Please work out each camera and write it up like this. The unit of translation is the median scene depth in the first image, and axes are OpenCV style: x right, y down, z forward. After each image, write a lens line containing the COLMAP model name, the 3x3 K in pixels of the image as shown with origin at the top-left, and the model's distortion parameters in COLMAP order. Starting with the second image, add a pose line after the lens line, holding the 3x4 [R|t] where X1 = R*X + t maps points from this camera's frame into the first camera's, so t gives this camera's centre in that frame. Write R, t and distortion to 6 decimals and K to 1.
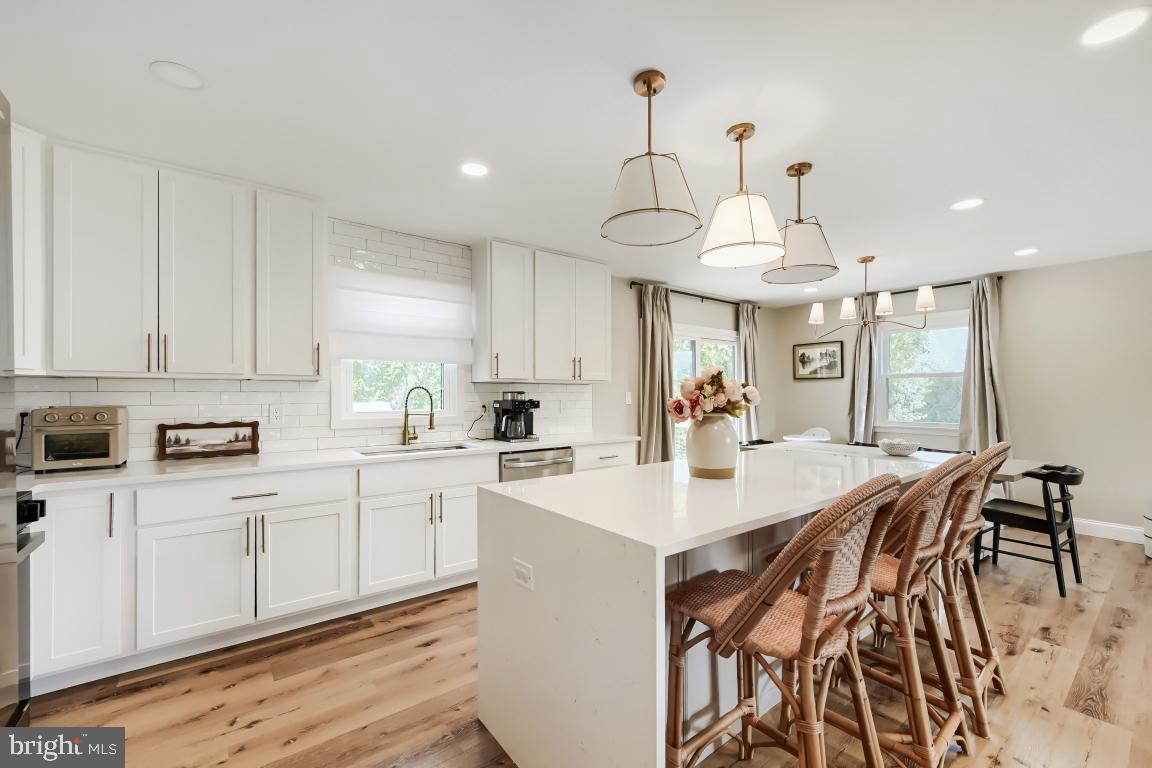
lens RADIAL K [[465.7, 0, 579.8], [0, 465.7, 395.9], [0, 0, 1]] dist [-0.002631, 0.000244]
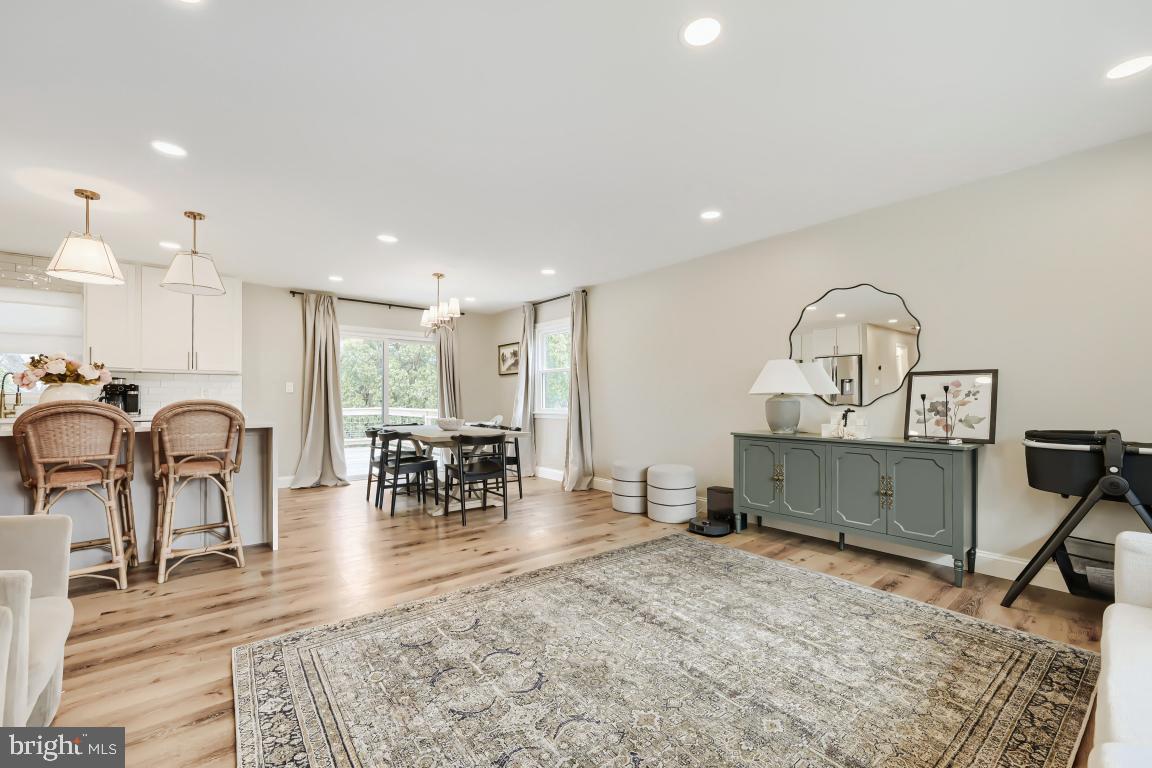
lens RADIAL K [[457.5, 0, 581.8], [0, 457.5, 406.1], [0, 0, 1]] dist [0.003964, 0.000104]
pose [[0.999336, 0.001177, 0.036405, 1.277630], [-0.001555, 0.999945, 0.010375, 0.062796], [-0.036391, -0.010424, 0.999283, -0.351177]]
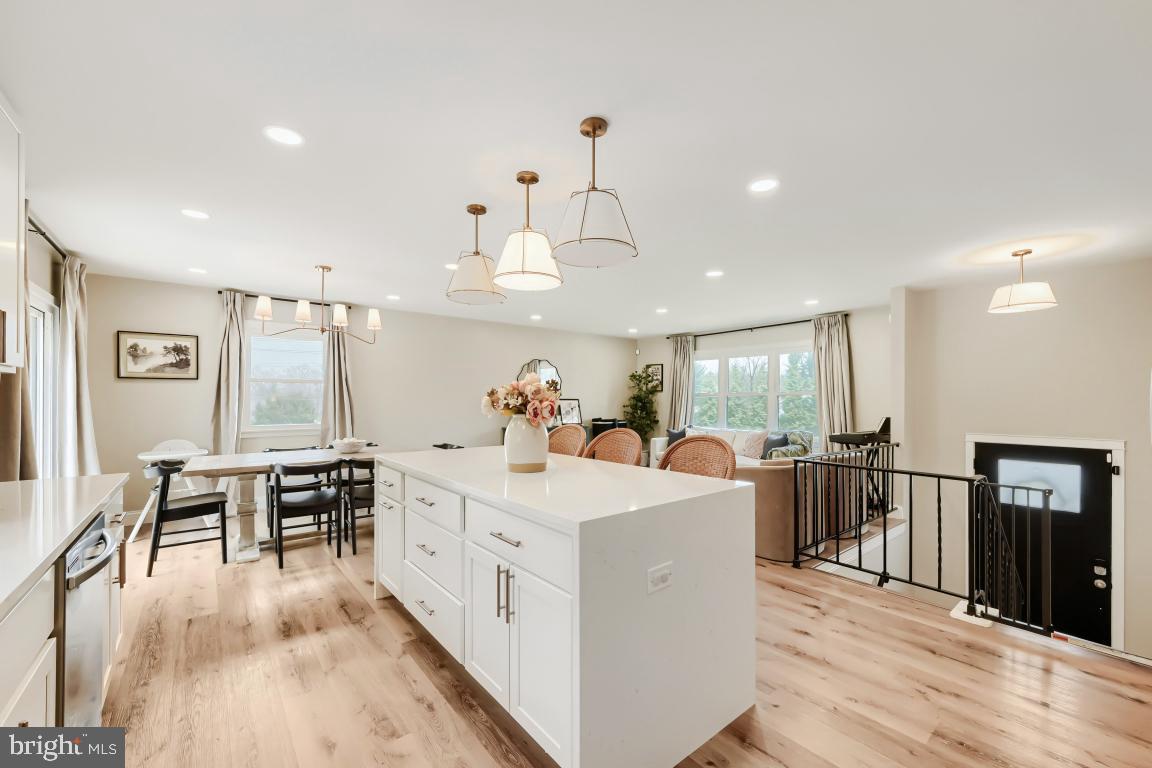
lens RADIAL K [[465.7, 0, 568.0], [0, 465.7, 390.9], [0, 0, 1]] dist [-0.002631, 0.000244]
pose [[-0.017335, 0.018302, 0.999682, -0.572580], [0.002251, 0.999831, -0.018266, 0.000526], [-0.999847, 0.001934, -0.017373, 0.619126]]
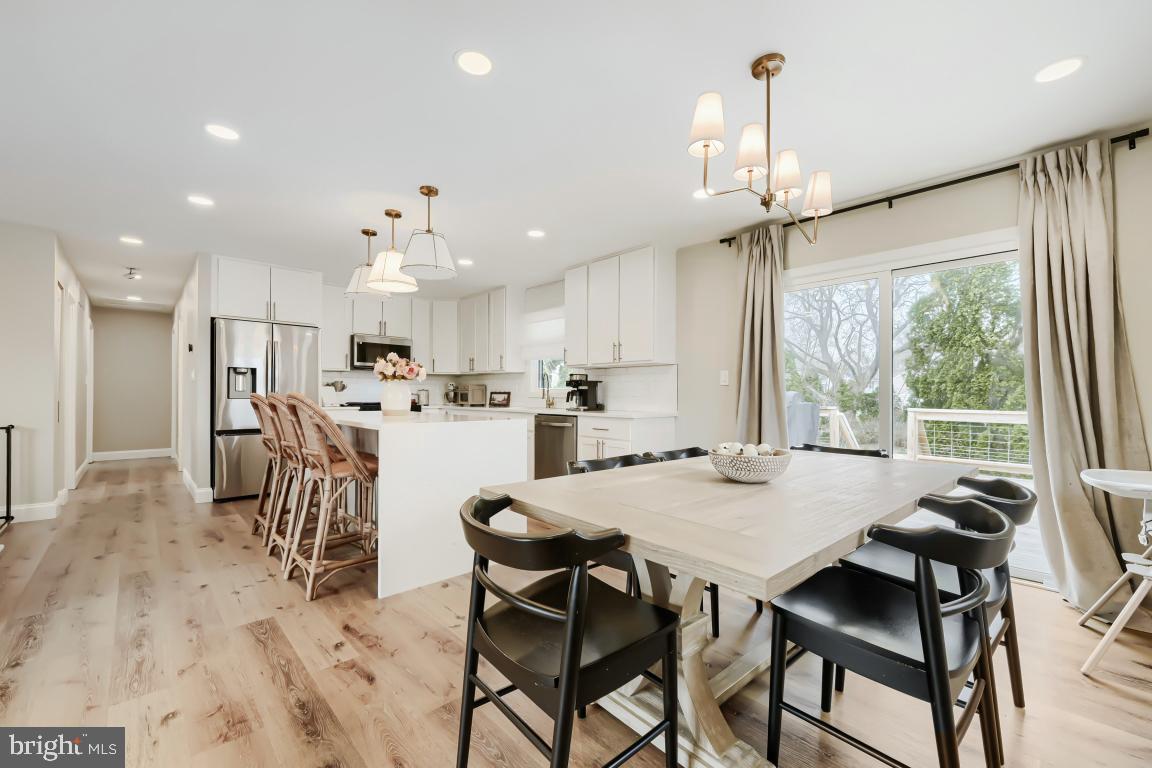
lens RADIAL K [[465.7, 0, 582.3], [0, 465.7, 392.0], [0, 0, 1]] dist [-0.002631, 0.000244]
pose [[0.108988, -0.004196, -0.994034, 1.436718], [-0.008127, 0.999954, -0.005112, 0.059753], [0.994010, 0.008636, 0.108948, 1.024824]]
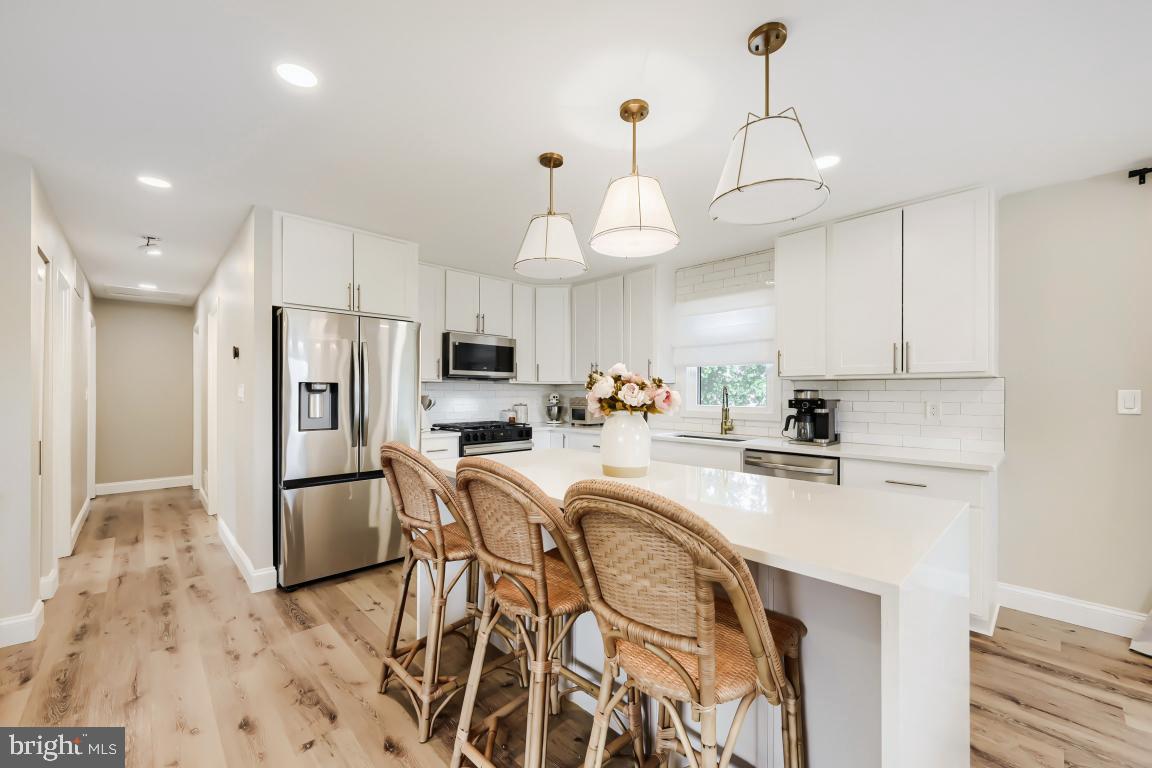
lens RADIAL K [[465.7, 0, 571.4], [0, 465.7, 390.9], [0, 0, 1]] dist [-0.002631, 0.000244]
pose [[0.095224, -0.001588, -0.995455, 0.860820], [-0.006635, 0.999976, -0.002230, -0.001488], [0.995434, 0.006817, 0.095211, 0.537826]]
